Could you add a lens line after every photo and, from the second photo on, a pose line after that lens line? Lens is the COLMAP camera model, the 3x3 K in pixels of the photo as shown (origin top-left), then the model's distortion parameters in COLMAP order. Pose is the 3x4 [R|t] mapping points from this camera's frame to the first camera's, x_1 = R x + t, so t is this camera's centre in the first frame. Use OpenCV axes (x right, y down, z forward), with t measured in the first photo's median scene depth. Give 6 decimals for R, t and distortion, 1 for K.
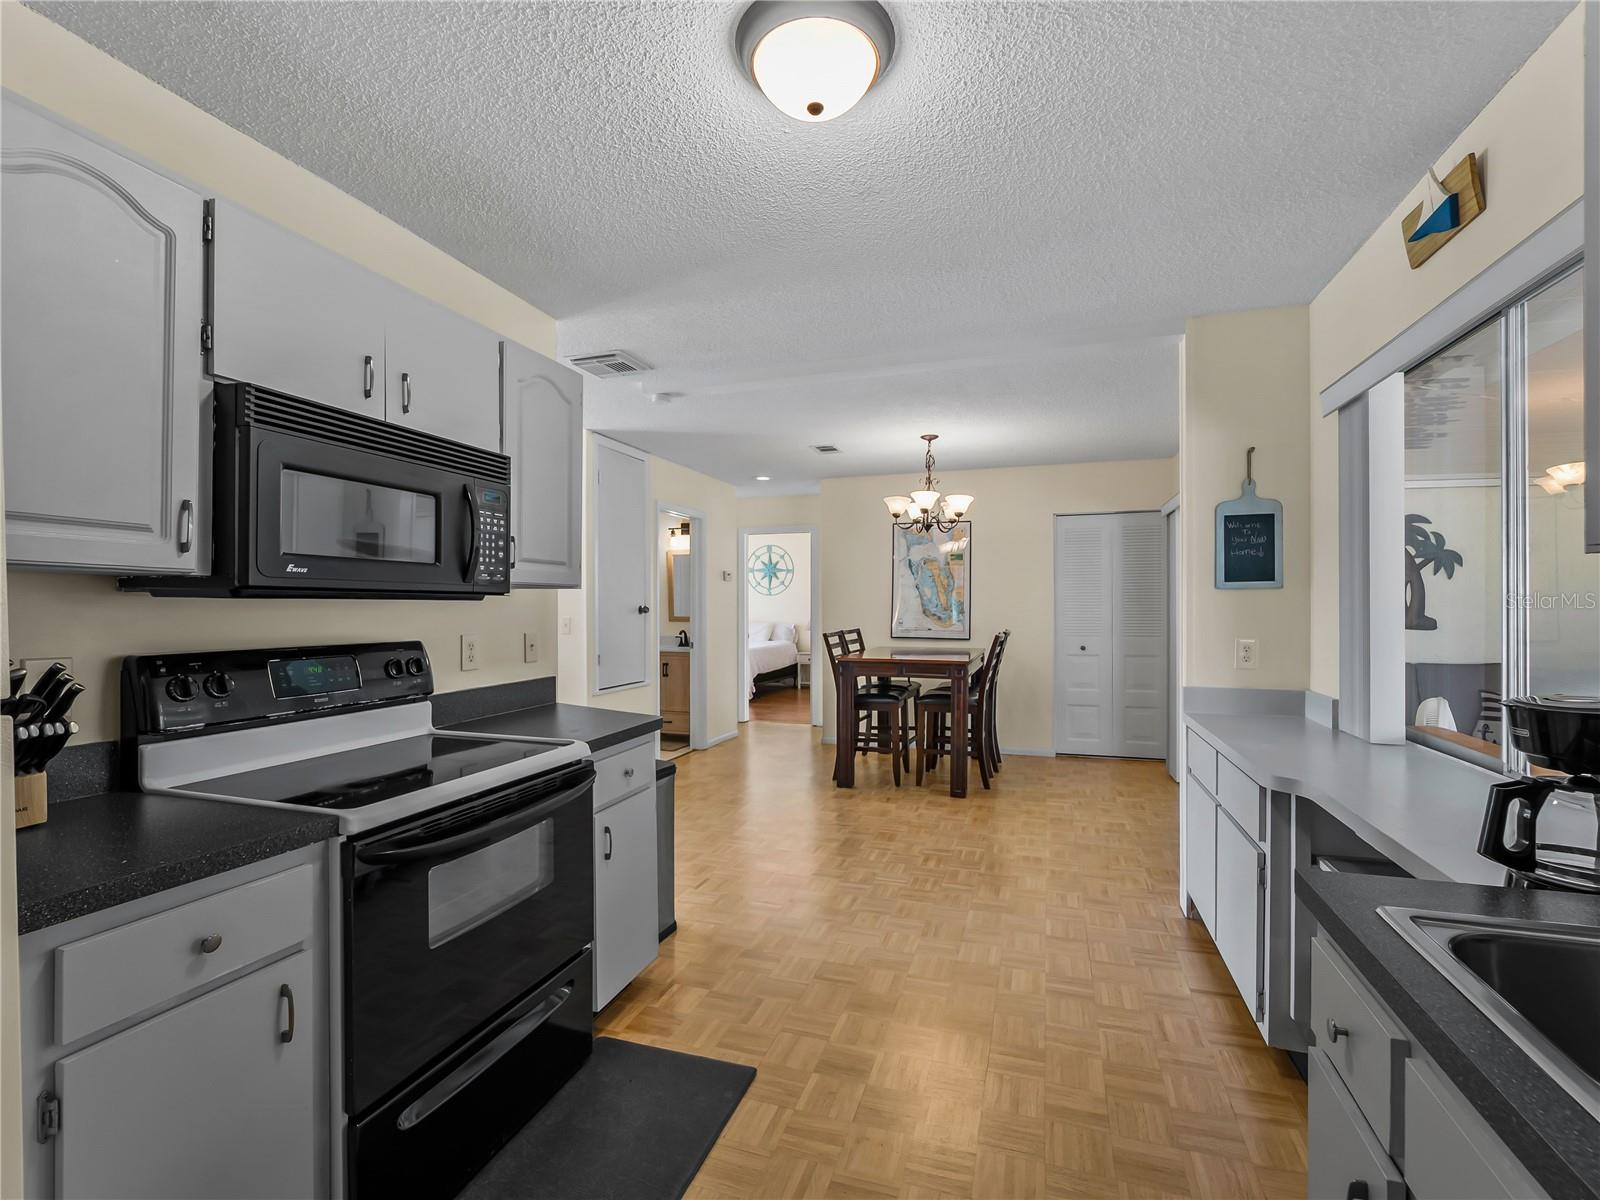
lens RADIAL K [[733.5, 0, 806.9], [0, 733.5, 601.2], [0, 0, 1]] dist [-0.001713, -0.001044]
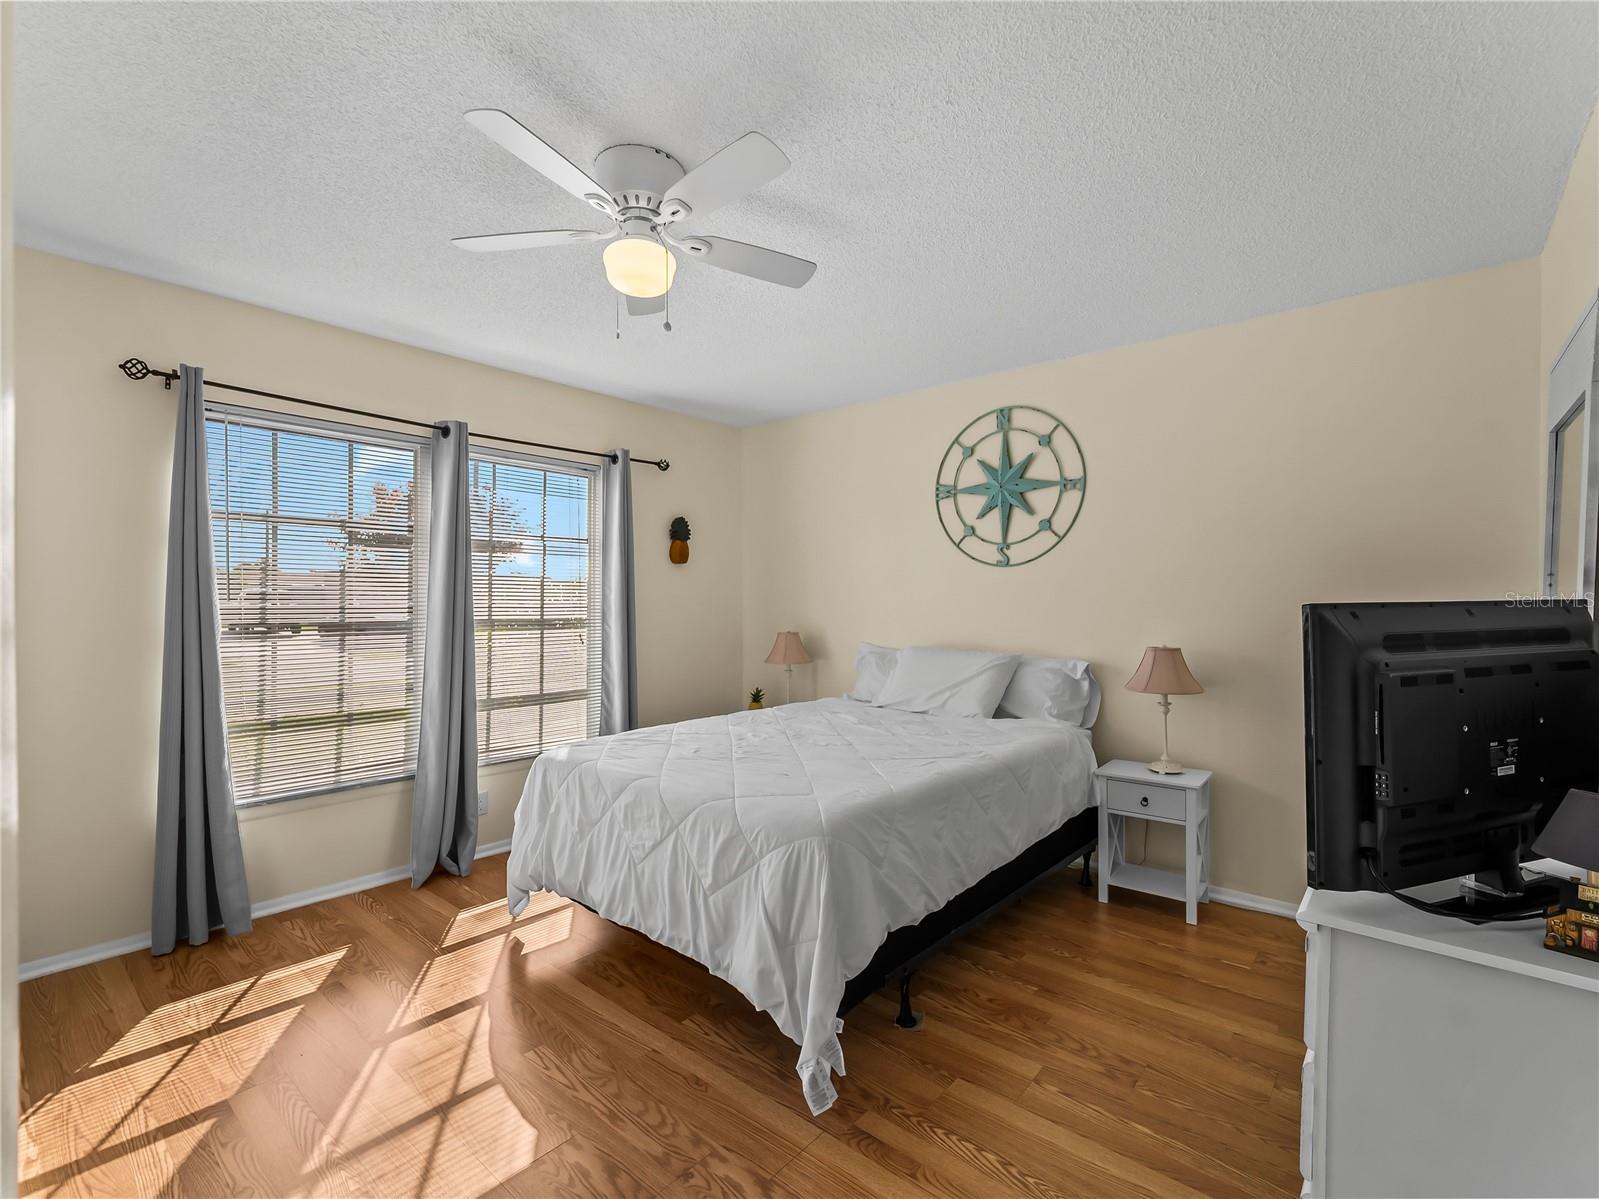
lens RADIAL K [[733.1, 0, 799.2], [0, 733.1, 602.5], [0, 0, 1]] dist [-0.001713, -0.001044]
pose [[0.923208, 0.006521, -0.384245, -0.011074], [-0.005060, 0.999976, 0.004813, 0.007138], [0.384267, -0.002499, 0.923218, 0.698988]]
